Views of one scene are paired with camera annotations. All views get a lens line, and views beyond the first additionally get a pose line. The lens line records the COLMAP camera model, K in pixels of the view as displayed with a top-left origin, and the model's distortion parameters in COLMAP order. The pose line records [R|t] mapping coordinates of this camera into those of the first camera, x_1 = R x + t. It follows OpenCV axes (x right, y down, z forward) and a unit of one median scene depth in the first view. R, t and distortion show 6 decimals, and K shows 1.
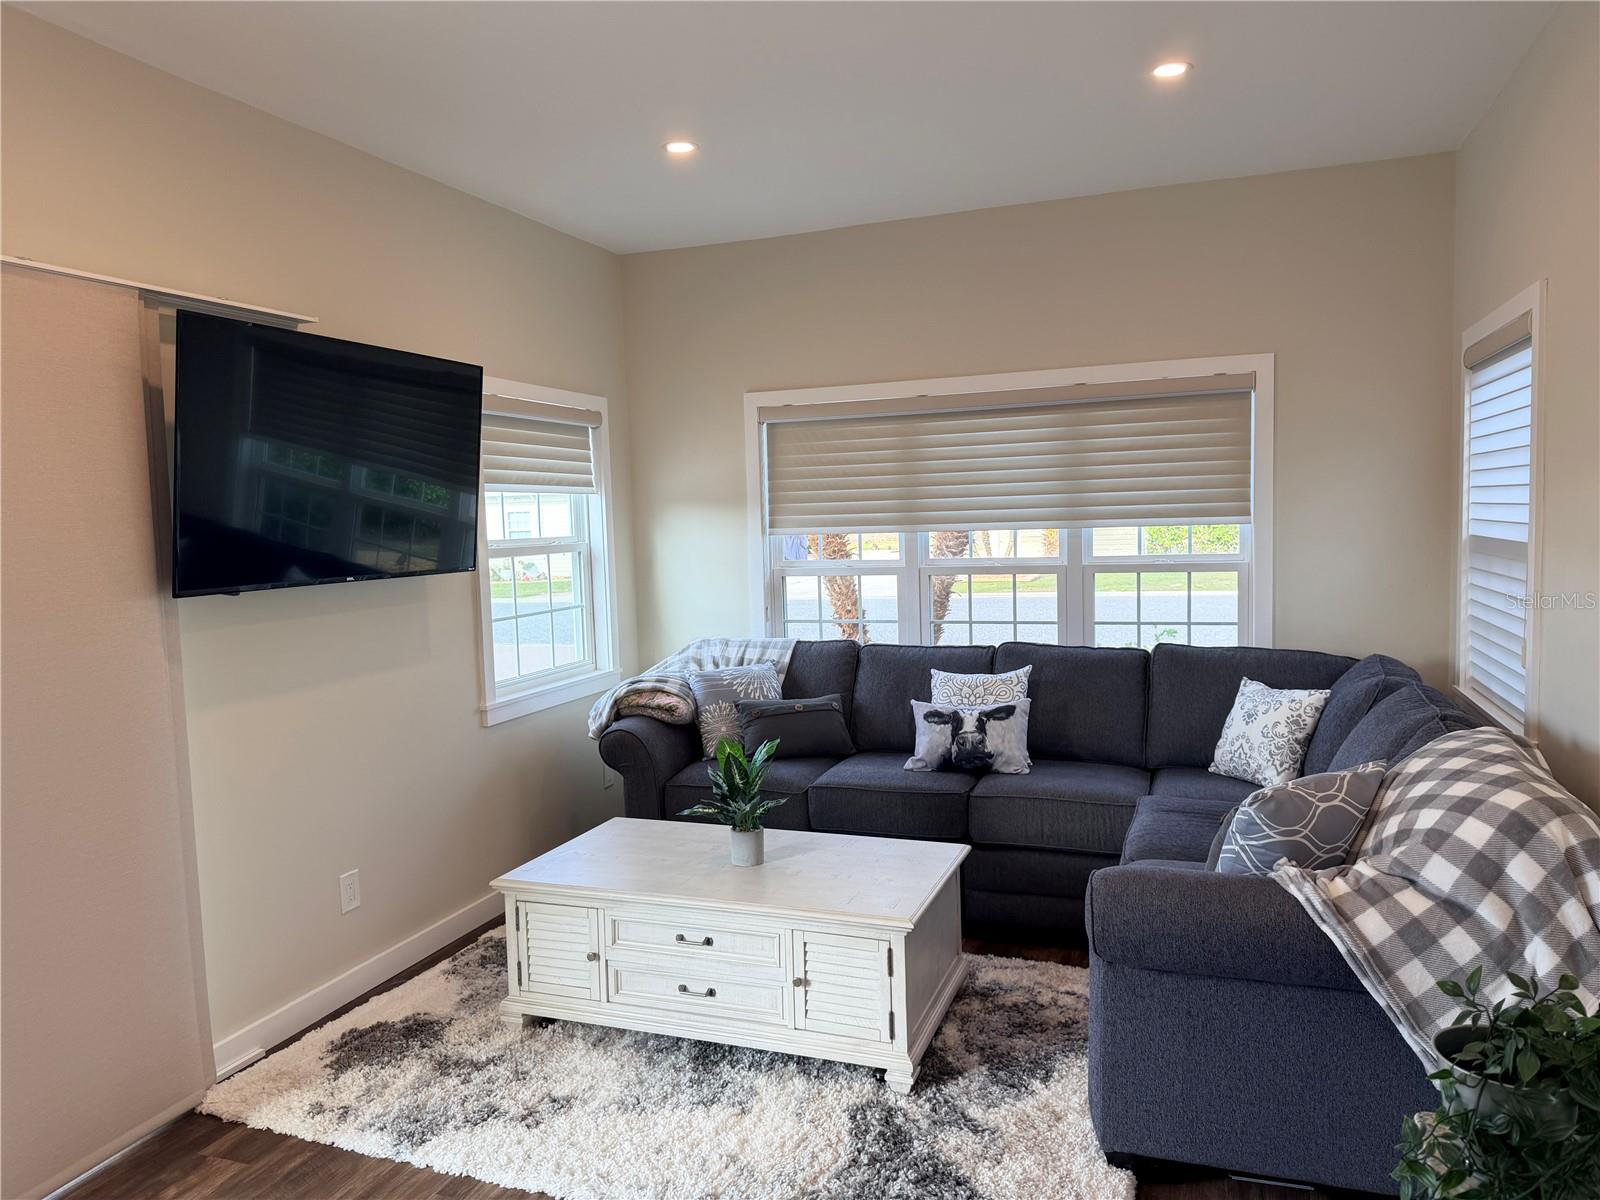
lens RADIAL K [[1145.3, 0, 799.5], [0, 1145.3, 625.9], [0, 0, 1]] dist [0.147699, -0.201553]
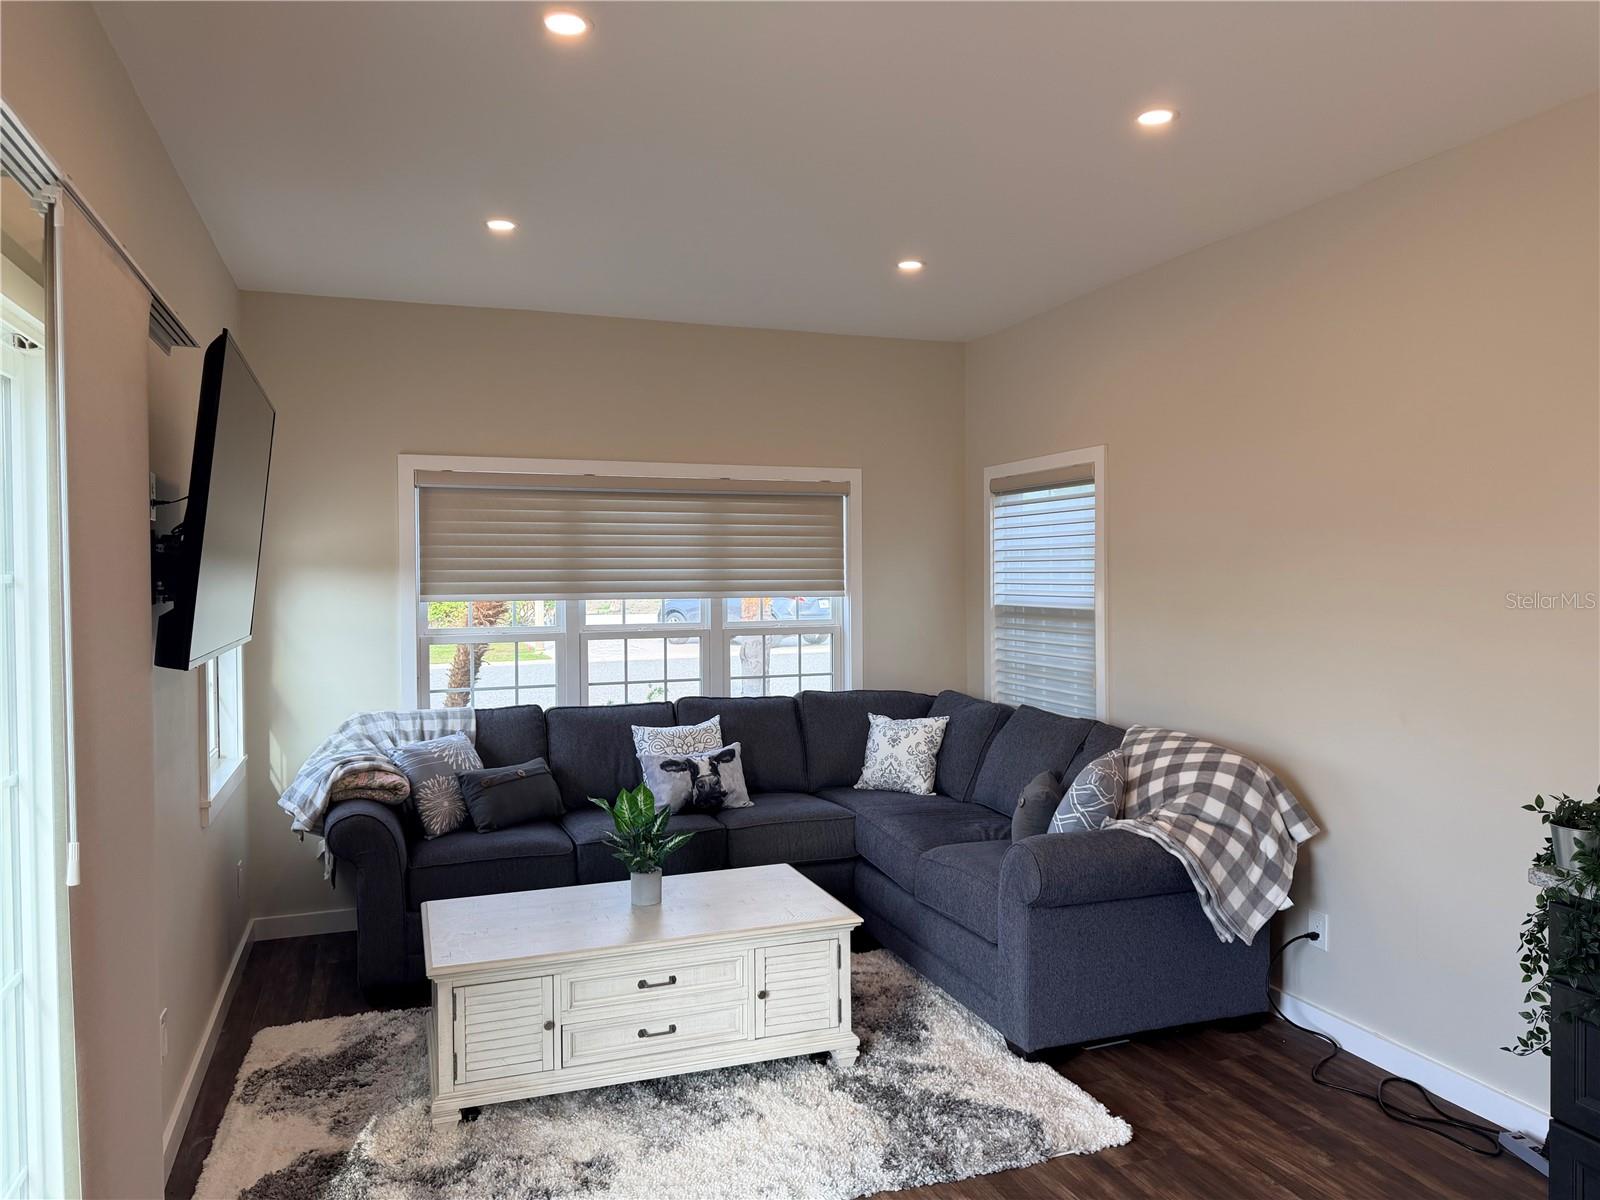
lens RADIAL K [[1145.3, 0, 799.5], [0, 1145.3, 625.9], [0, 0, 1]] dist [0.147699, -0.201553]
pose [[0.762341, -0.009080, 0.647112, -0.517068], [0.051315, 0.997601, -0.046455, 0.002430], [-0.645138, 0.068621, 0.760978, 0.067587]]
